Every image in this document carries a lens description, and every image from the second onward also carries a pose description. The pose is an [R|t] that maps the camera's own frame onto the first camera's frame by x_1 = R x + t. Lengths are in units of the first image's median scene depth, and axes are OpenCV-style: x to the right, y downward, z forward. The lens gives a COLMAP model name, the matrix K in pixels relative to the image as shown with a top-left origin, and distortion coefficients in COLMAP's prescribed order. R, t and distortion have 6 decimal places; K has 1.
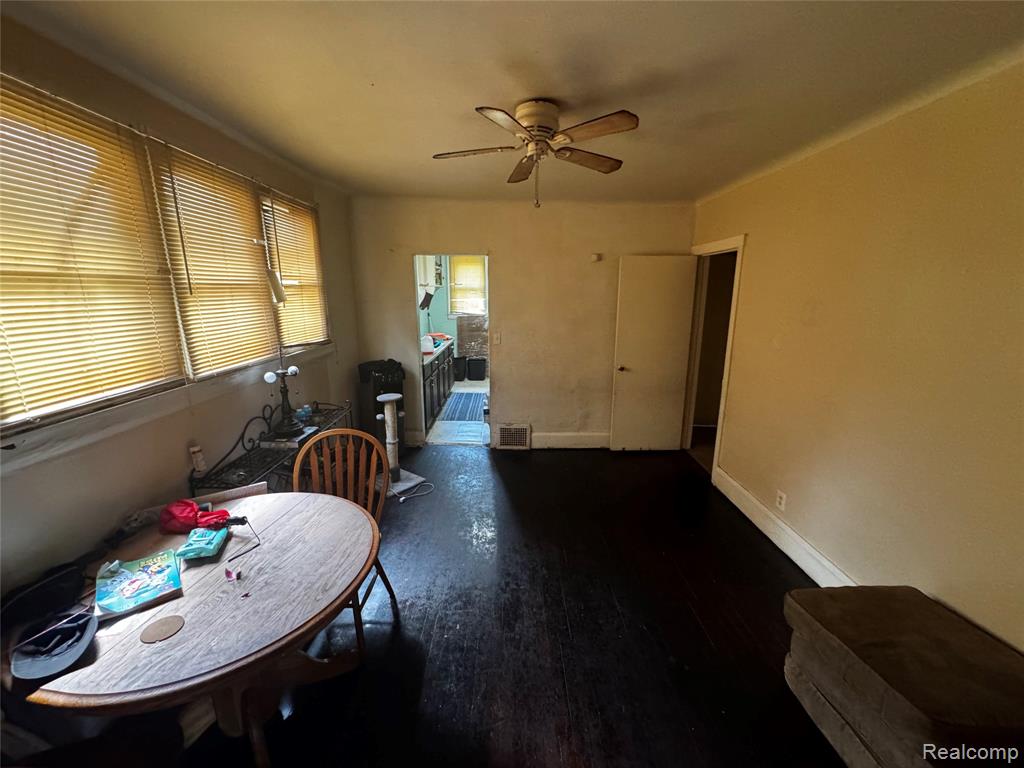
lens RADIAL K [[412.2, 0, 511.9], [0, 412.2, 388.6], [0, 0, 1]] dist [0.001433, 0.000353]
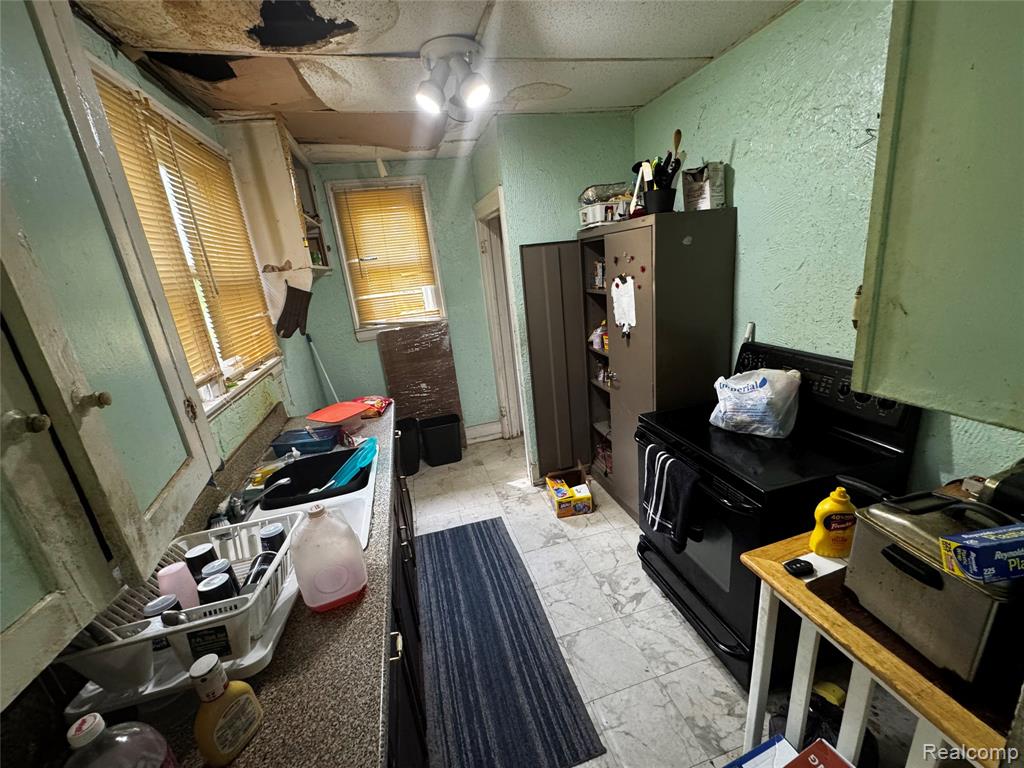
lens RADIAL K [[412.2, 0, 511.3], [0, 412.2, 387.7], [0, 0, 1]] dist [0.001433, 0.000353]
pose [[0.960030, -0.176302, 0.217394, -0.117596], [0.165701, 0.983951, 0.066212, -0.141685], [-0.225578, -0.027543, 0.973836, 0.615618]]
